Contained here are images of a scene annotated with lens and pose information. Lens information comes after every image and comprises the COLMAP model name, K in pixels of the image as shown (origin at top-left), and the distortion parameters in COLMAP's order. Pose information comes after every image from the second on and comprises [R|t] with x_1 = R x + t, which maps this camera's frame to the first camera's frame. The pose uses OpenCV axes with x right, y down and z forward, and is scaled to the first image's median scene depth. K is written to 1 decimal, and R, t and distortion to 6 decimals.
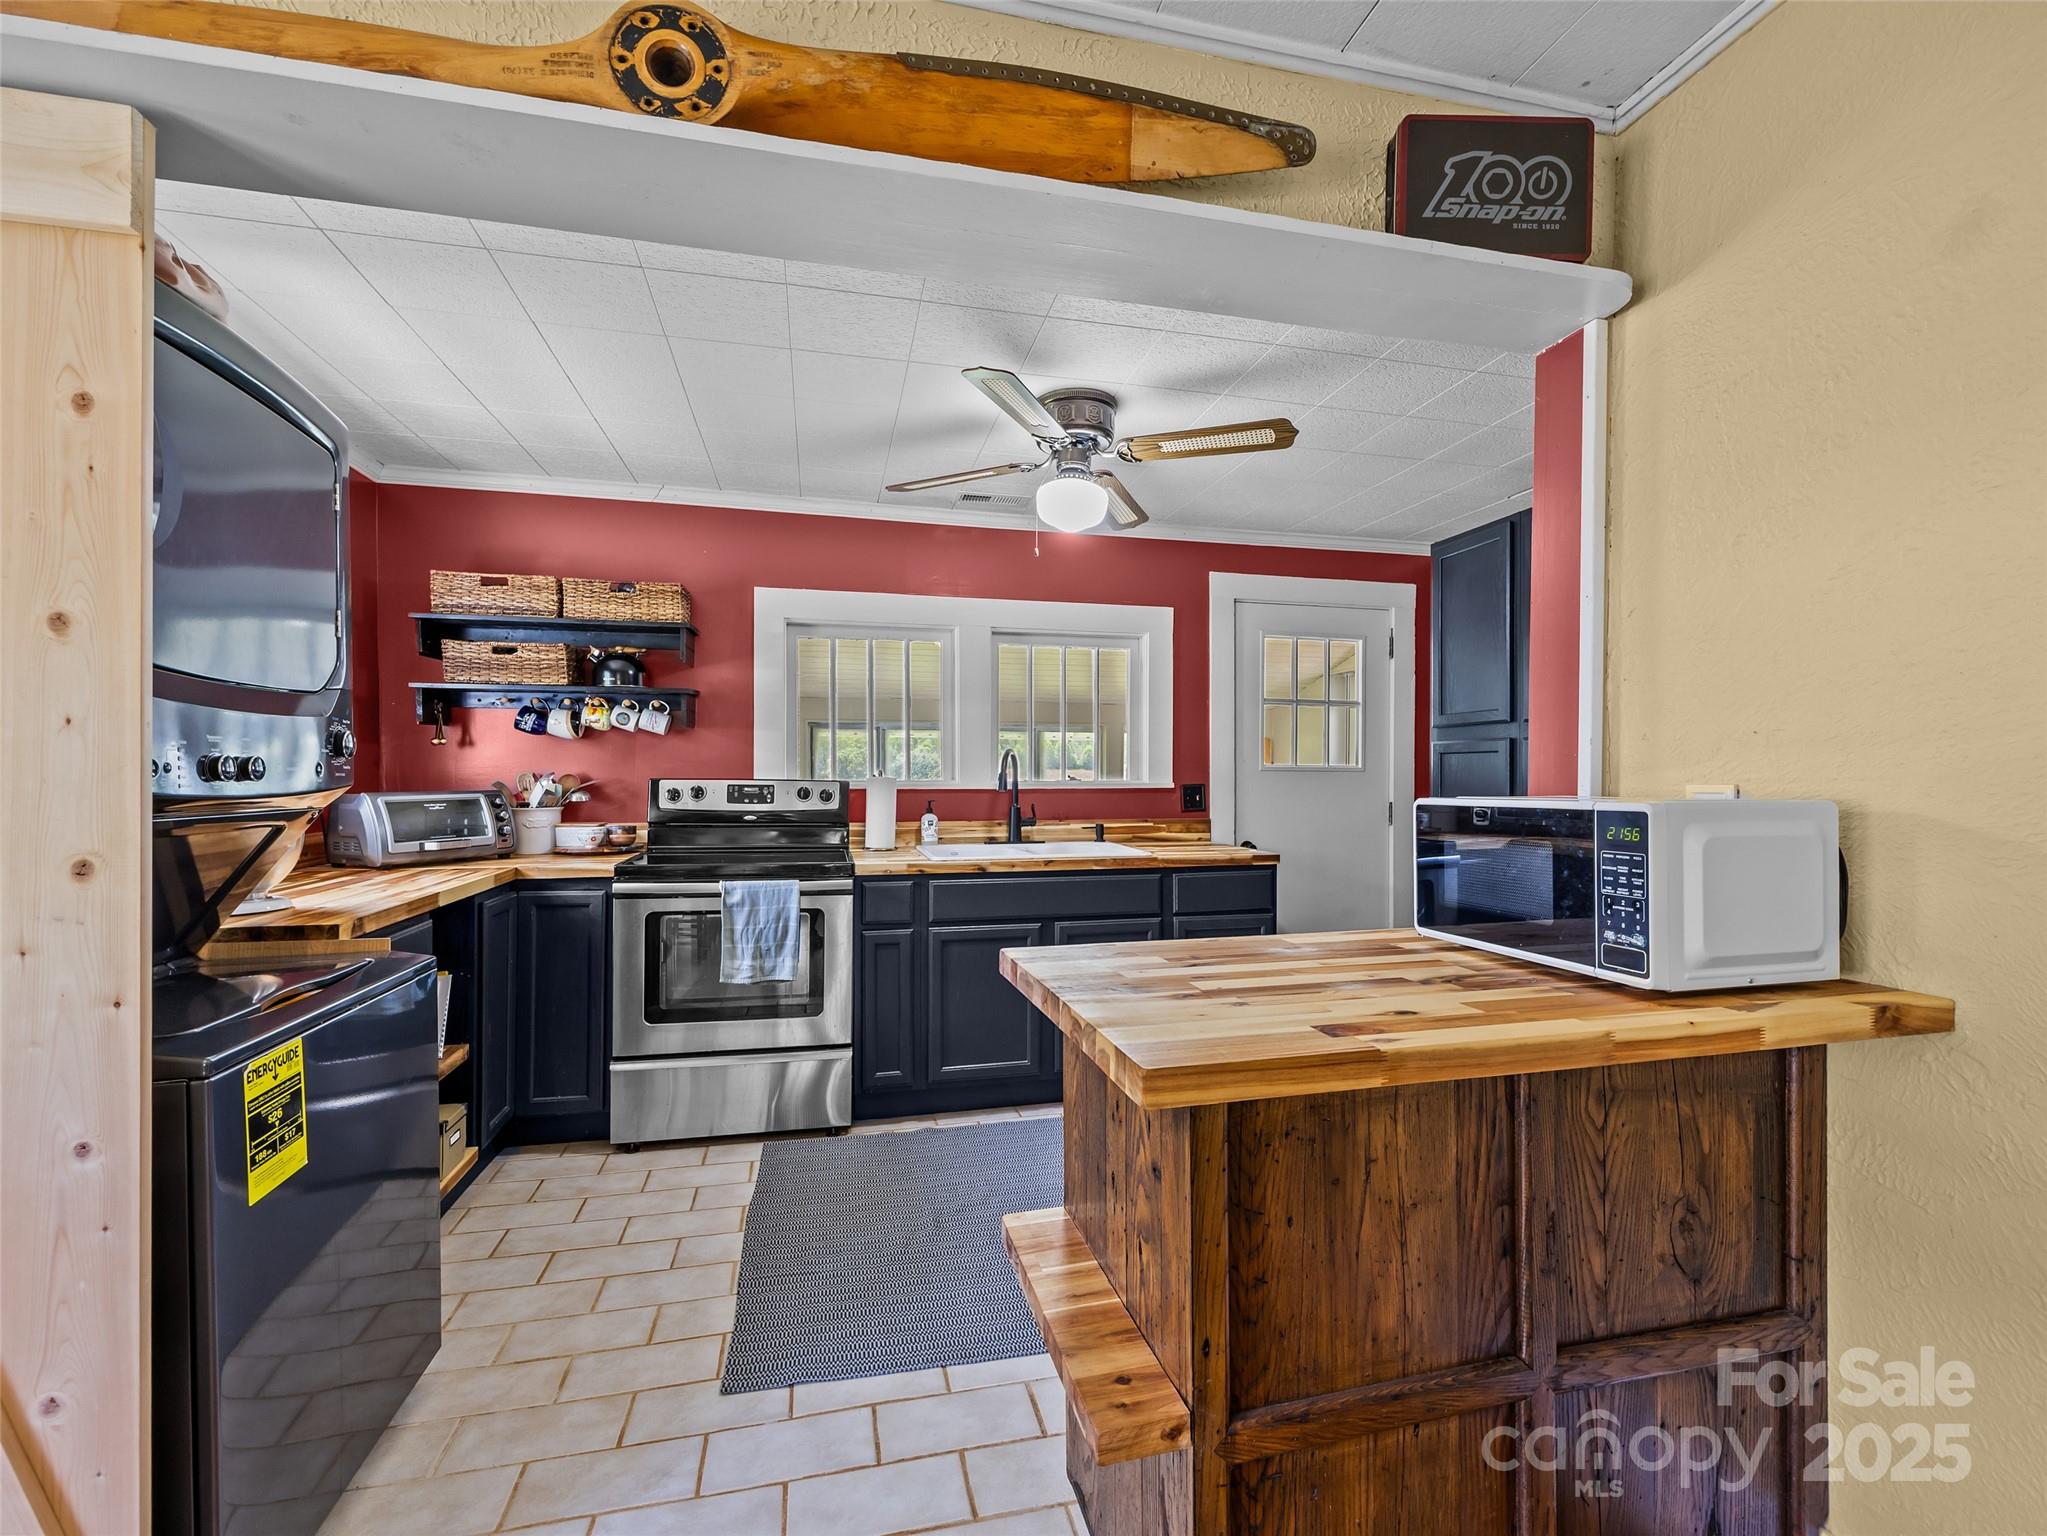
lens RADIAL K [[884.1, 0, 1027.7], [0, 884.1, 780.2], [0, 0, 1]] dist [-0.001964, 0.000305]
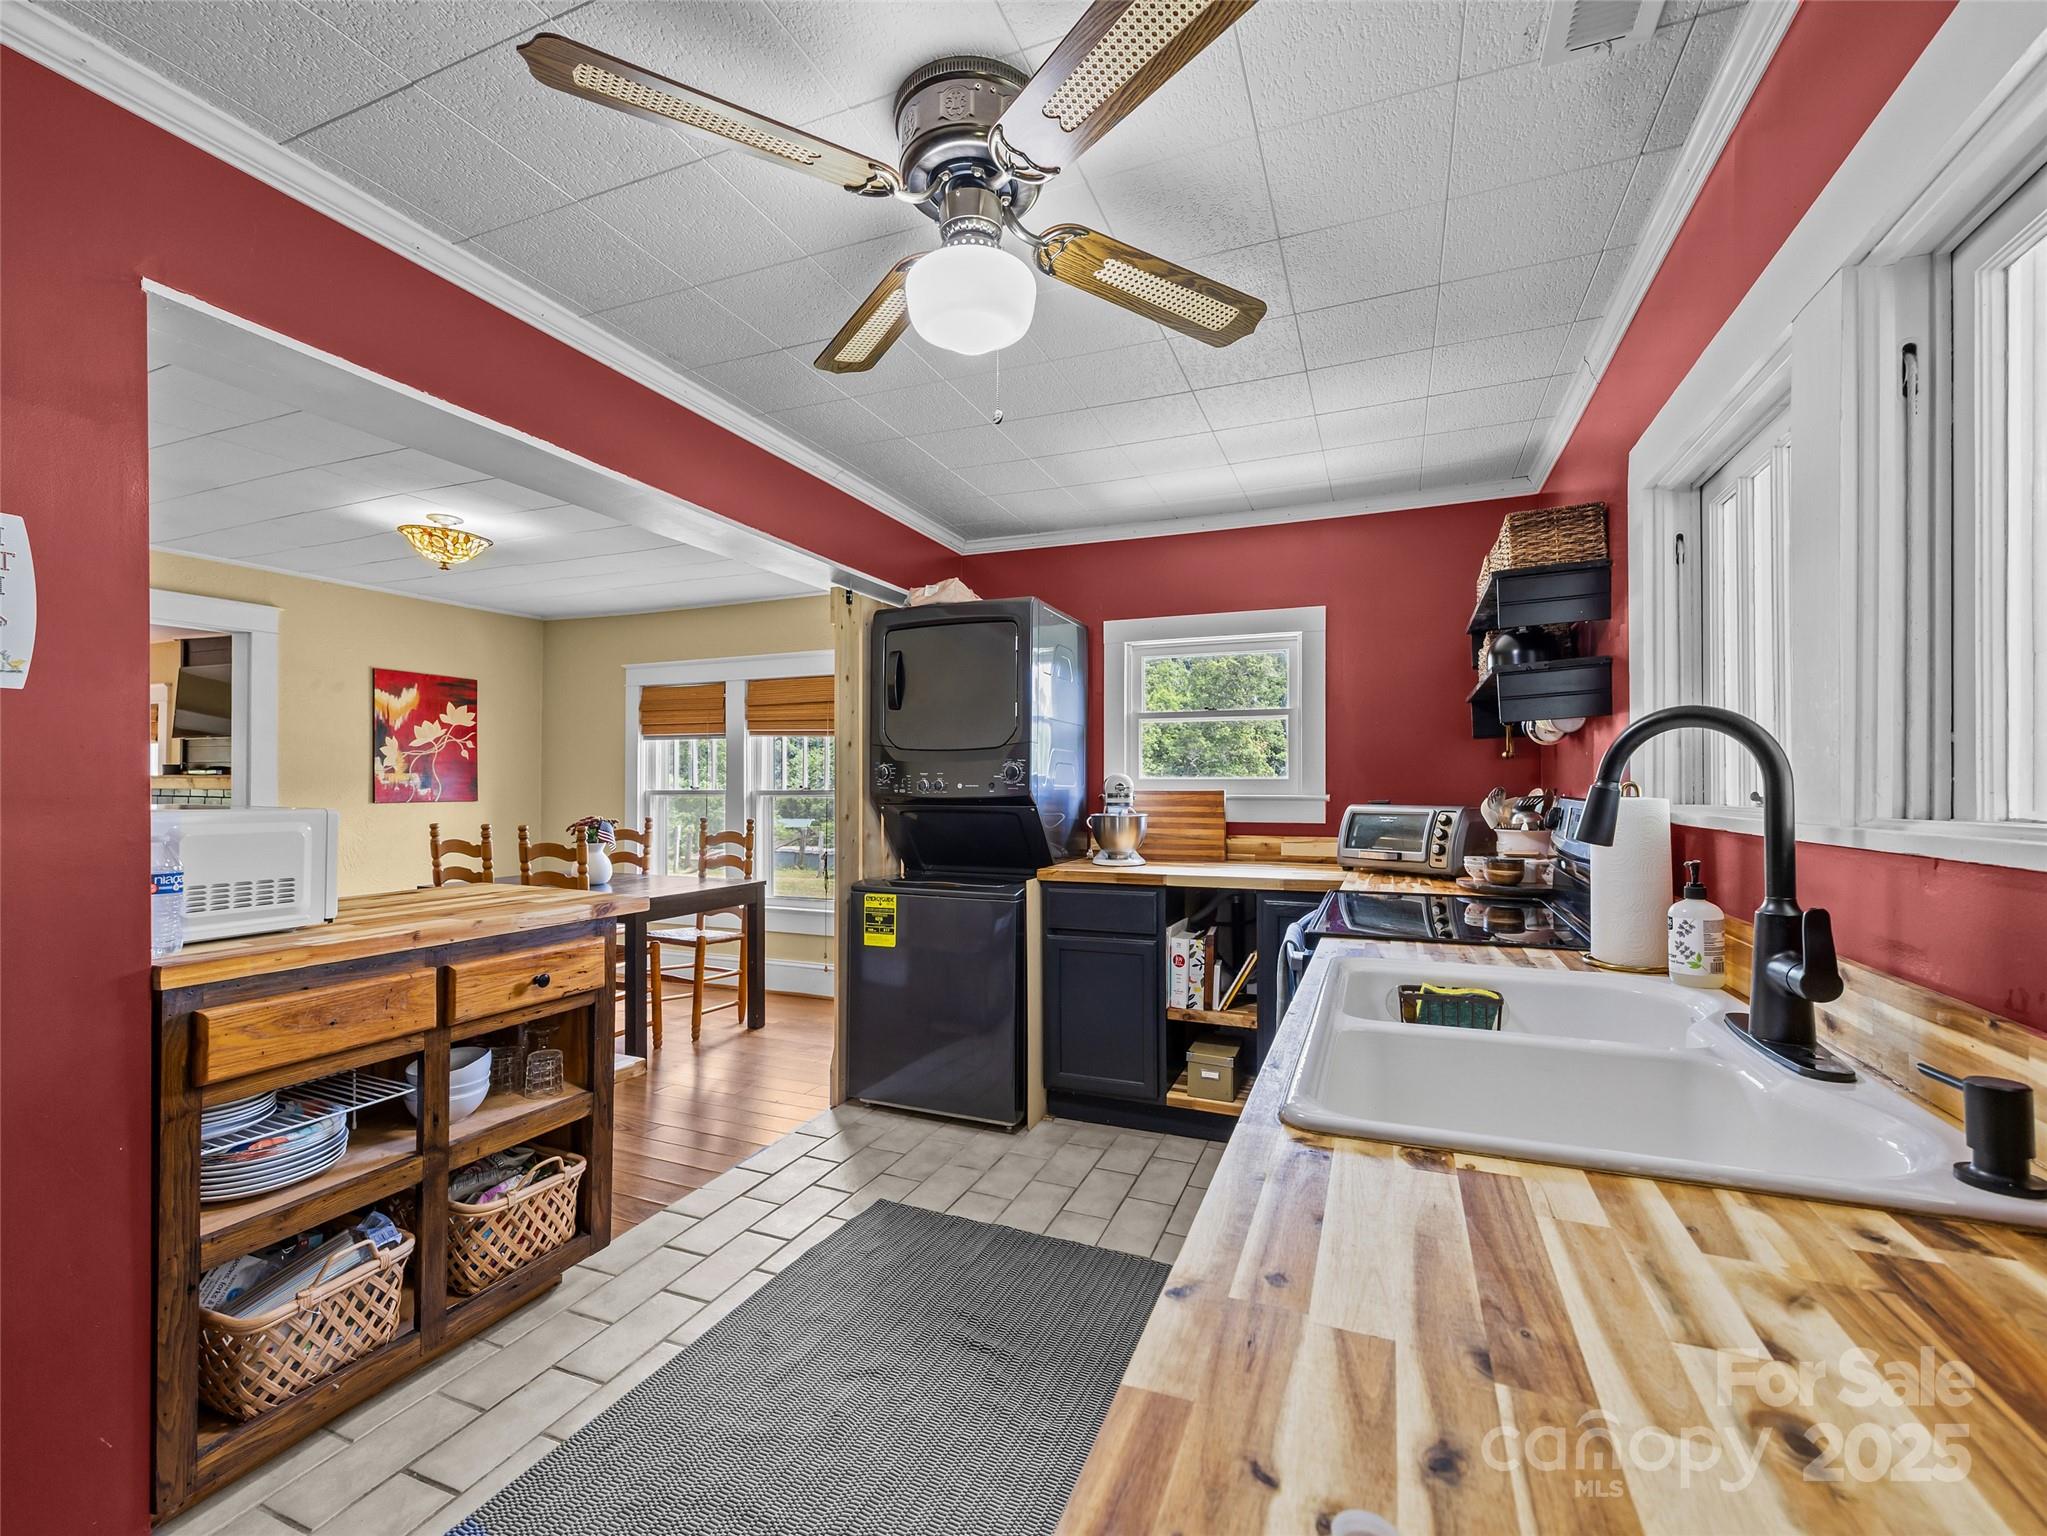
lens RADIAL K [[884.1, 0, 1034.4], [0, 884.1, 775.4], [0, 0, 1]] dist [-0.001964, 0.000305]
pose [[-0.581571, -0.010466, -0.813428, 0.409037], [-0.006902, 0.999945, -0.007931, -0.010838], [0.813466, 0.001002, -0.581611, 1.168912]]
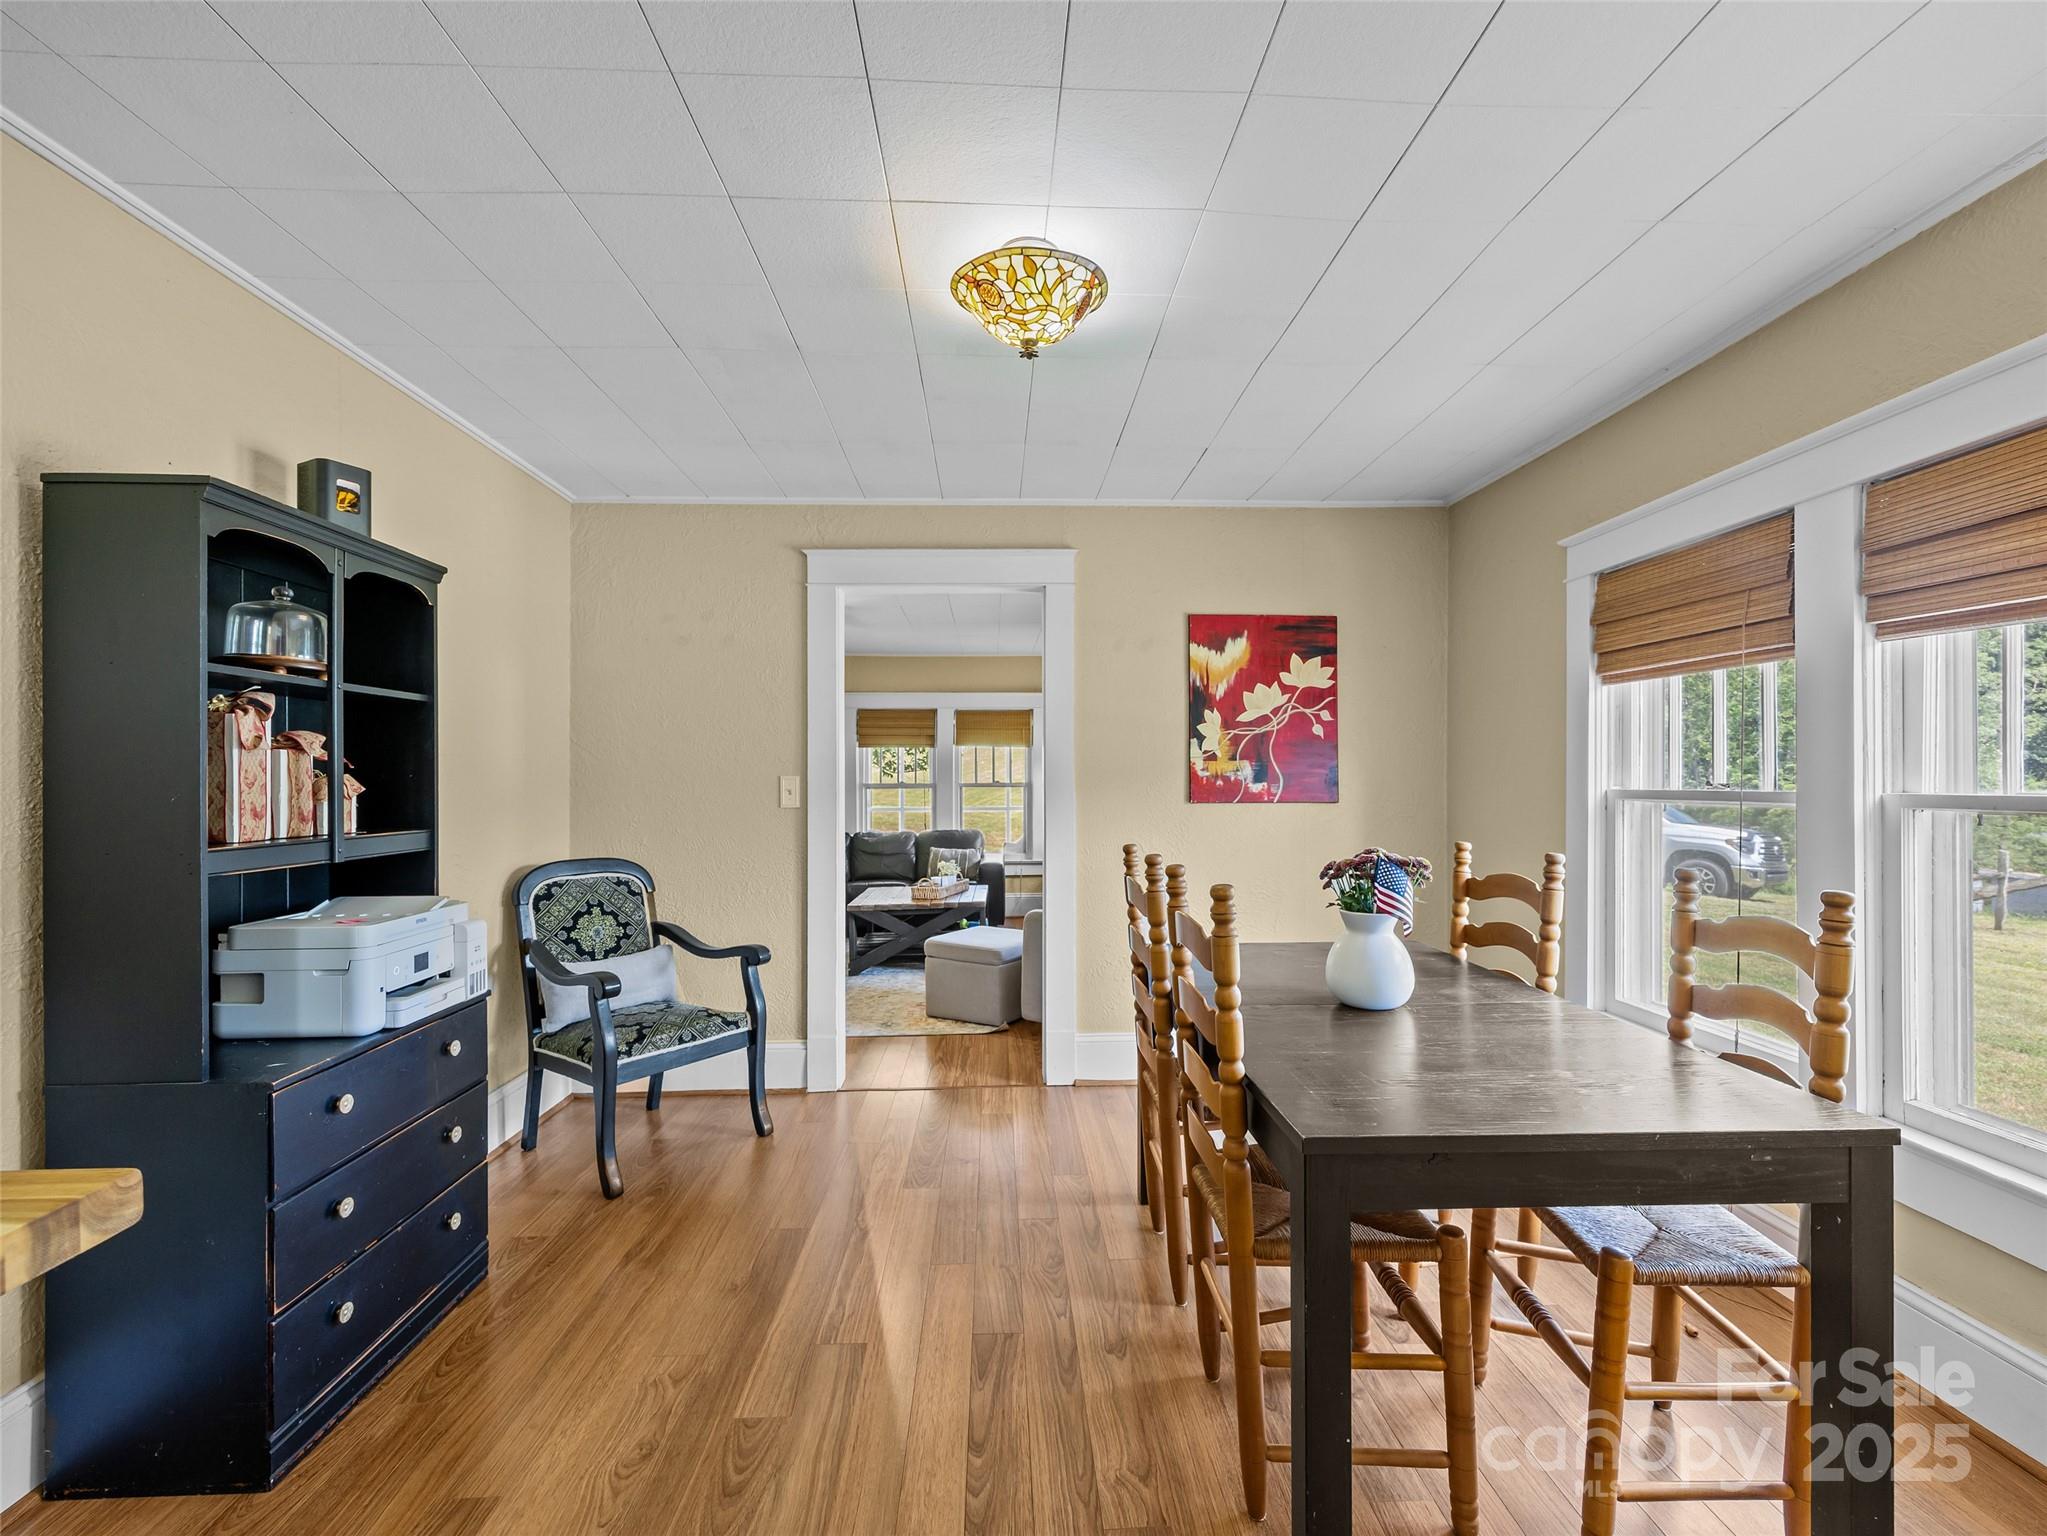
lens RADIAL K [[884.1, 0, 1022.7], [0, 884.1, 783.4], [0, 0, 1]] dist [-0.001964, 0.000305]
pose [[-0.980879, -0.003510, 0.194589, -0.209865], [-0.000246, 0.999859, 0.016795, -0.009698], [-0.194621, 0.016426, -0.980741, 0.430905]]
